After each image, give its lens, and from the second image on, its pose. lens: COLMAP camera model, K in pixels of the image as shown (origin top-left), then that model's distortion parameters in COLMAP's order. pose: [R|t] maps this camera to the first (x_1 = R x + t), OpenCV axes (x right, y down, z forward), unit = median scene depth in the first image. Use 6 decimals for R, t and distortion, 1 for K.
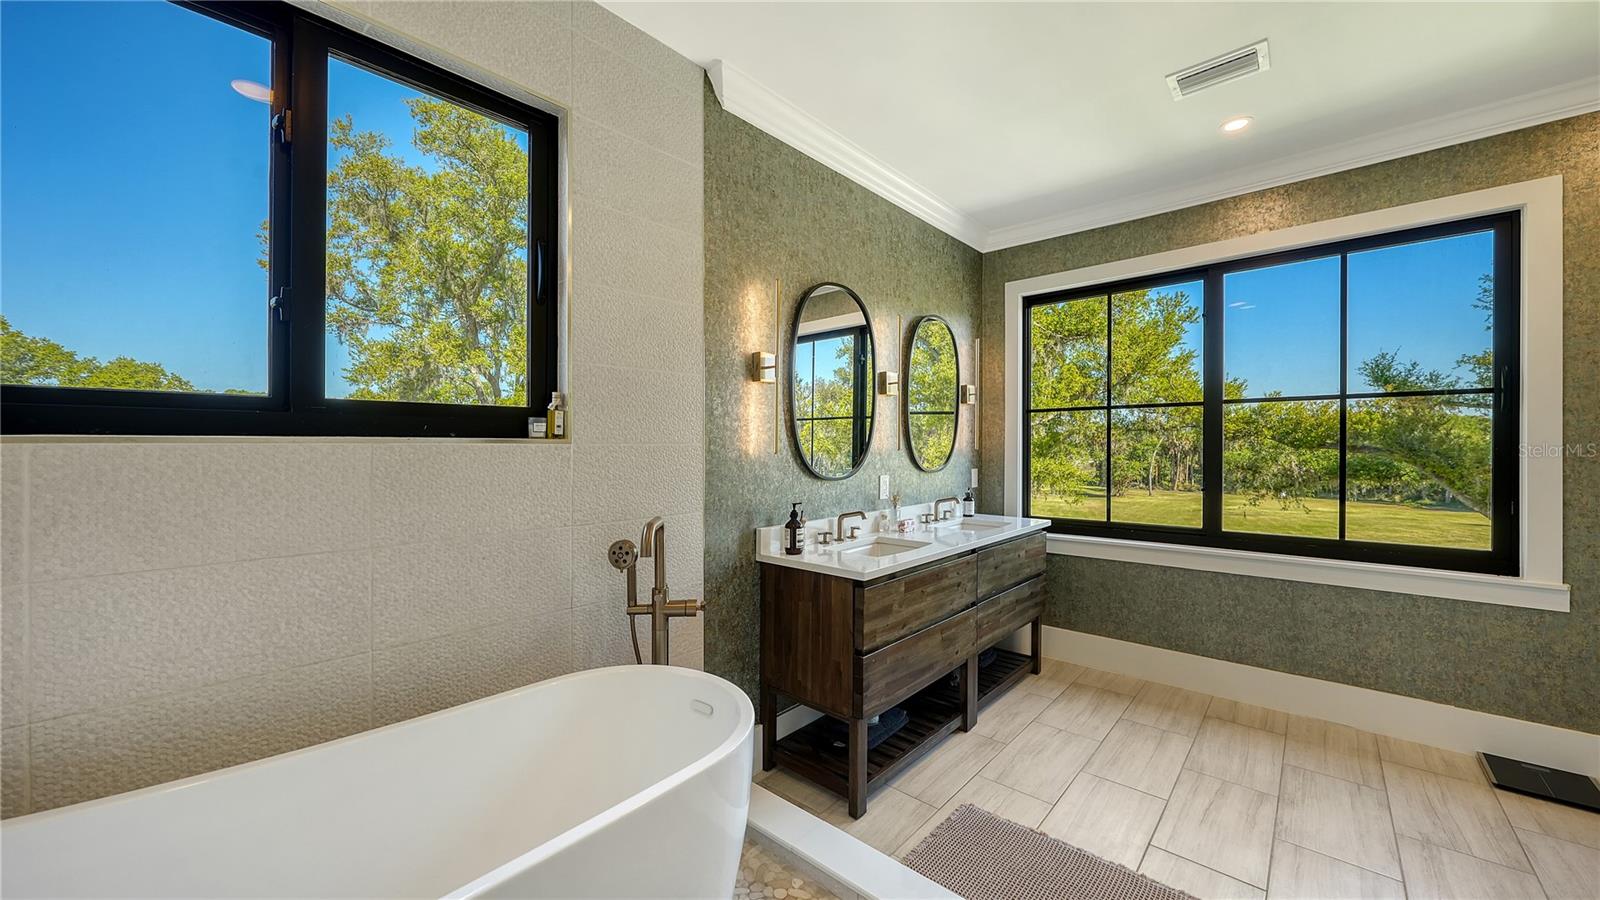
lens RADIAL K [[587.6, 0, 796.2], [0, 587.6, 445.8], [0, 0, 1]] dist [-0.001156, -0.000120]
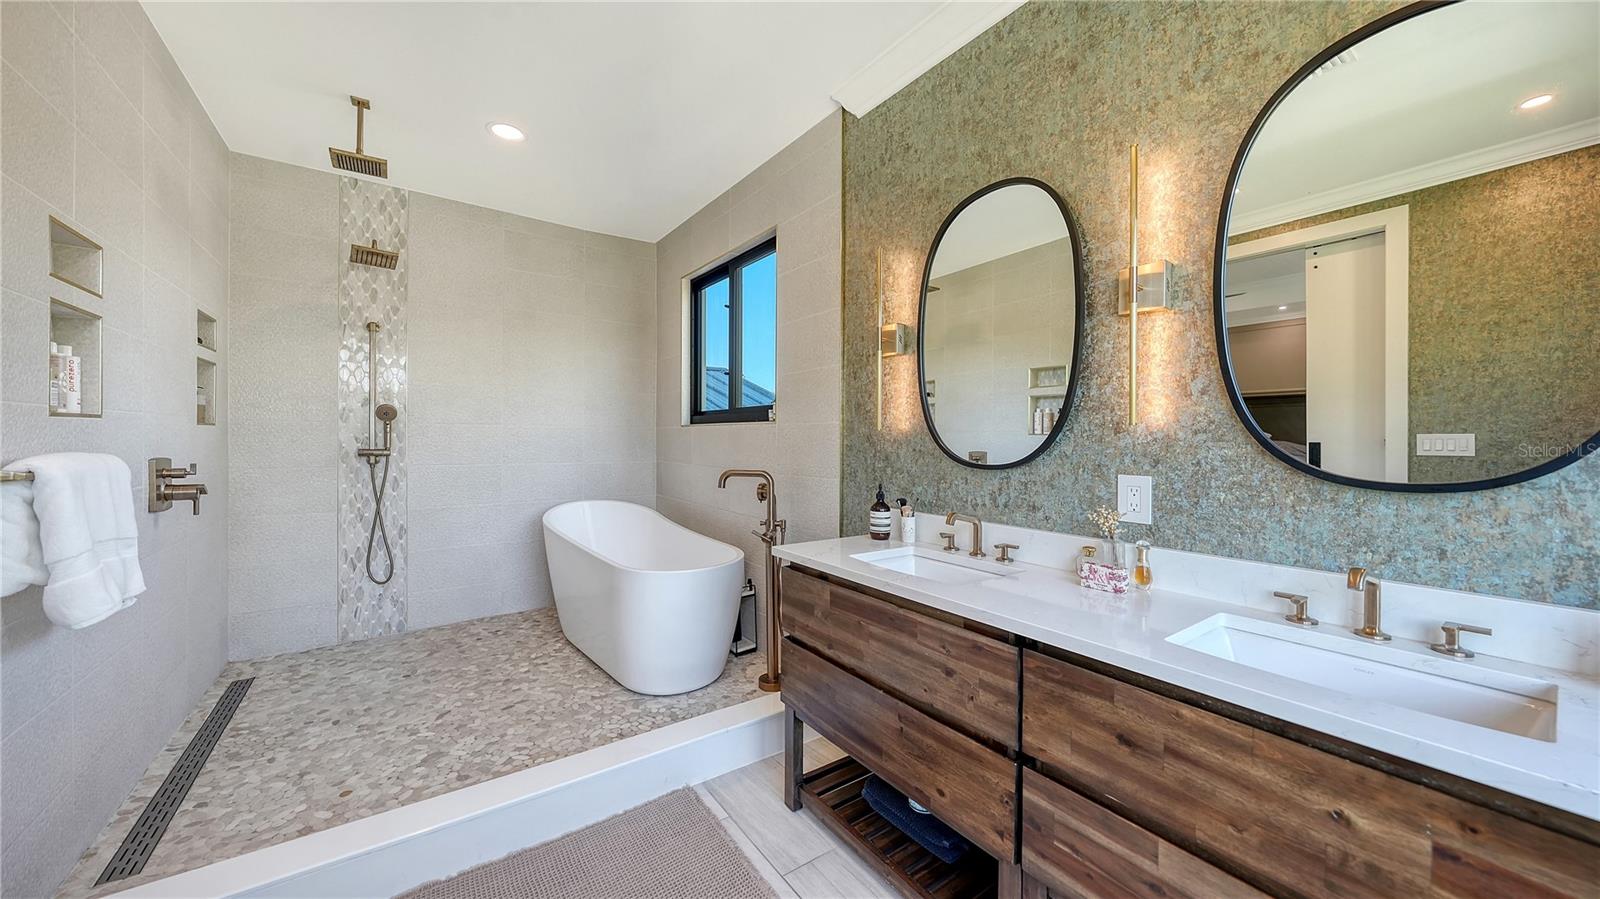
lens RADIAL K [[557.0, 0, 796.3], [0, 557.0, 440.3], [0, 0, 1]] dist [0.000066, 0.000106]
pose [[-0.221596, -0.000438, -0.975139, 0.843275], [-0.014870, 0.999885, 0.002930, 0.028258], [0.975025, 0.015150, -0.221577, 1.025976]]
